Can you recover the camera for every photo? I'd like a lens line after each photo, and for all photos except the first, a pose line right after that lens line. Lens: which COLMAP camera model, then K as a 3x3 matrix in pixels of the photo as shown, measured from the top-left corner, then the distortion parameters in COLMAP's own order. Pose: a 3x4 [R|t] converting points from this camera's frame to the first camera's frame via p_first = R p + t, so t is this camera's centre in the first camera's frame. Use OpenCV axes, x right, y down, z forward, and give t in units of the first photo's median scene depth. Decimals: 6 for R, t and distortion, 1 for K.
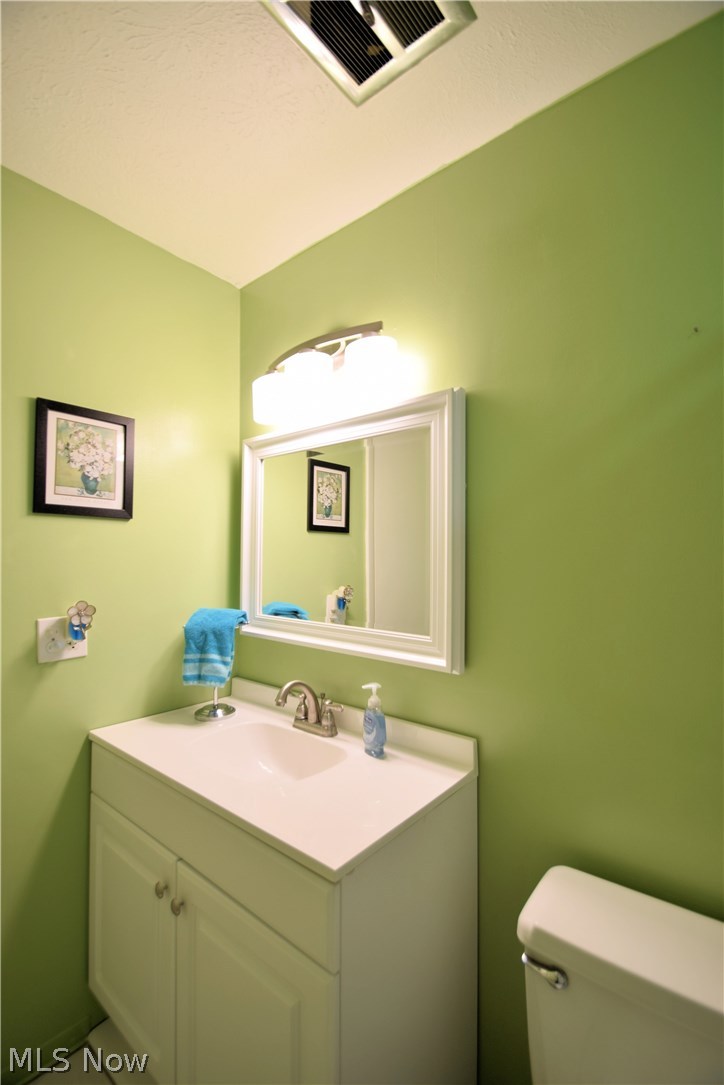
lens RADIAL K [[484.0, 0, 363.2], [0, 484.0, 535.9], [0, 0, 1]] dist [-0.002912, -0.001189]
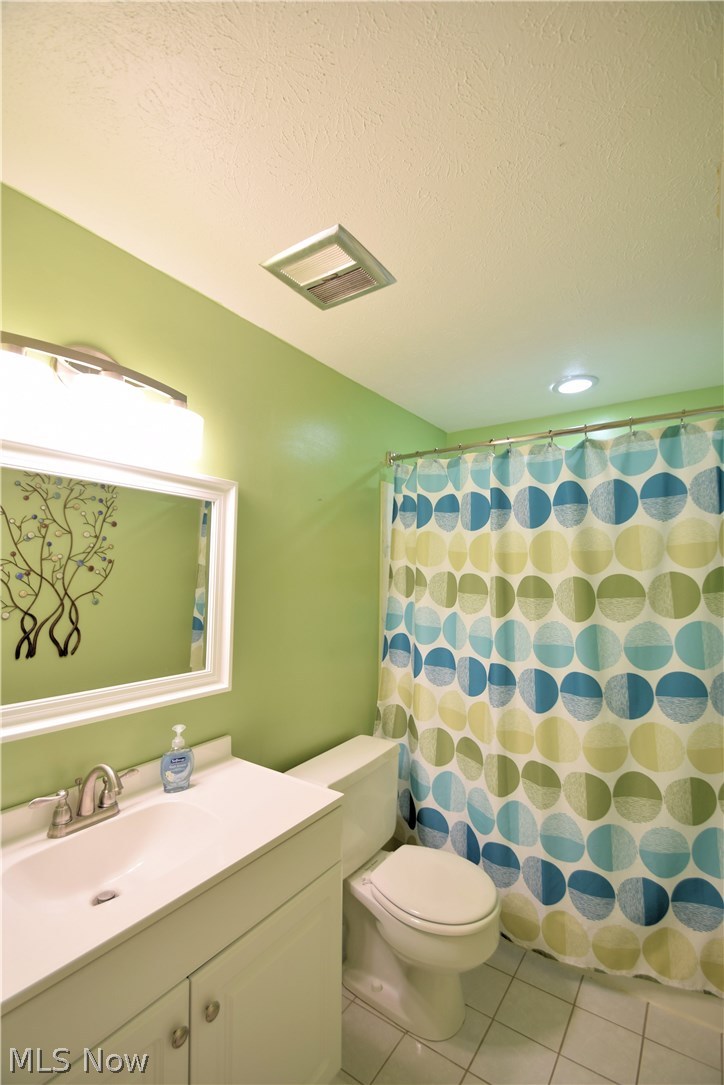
lens RADIAL K [[484.0, 0, 364.3], [0, 484.0, 545.0], [0, 0, 1]] dist [-0.002912, -0.001189]
pose [[-0.079895, 0.079962, 0.993591, -1.083207], [-0.034158, 0.995972, -0.082900, -0.021651], [-0.996218, -0.040562, -0.076842, 0.662927]]
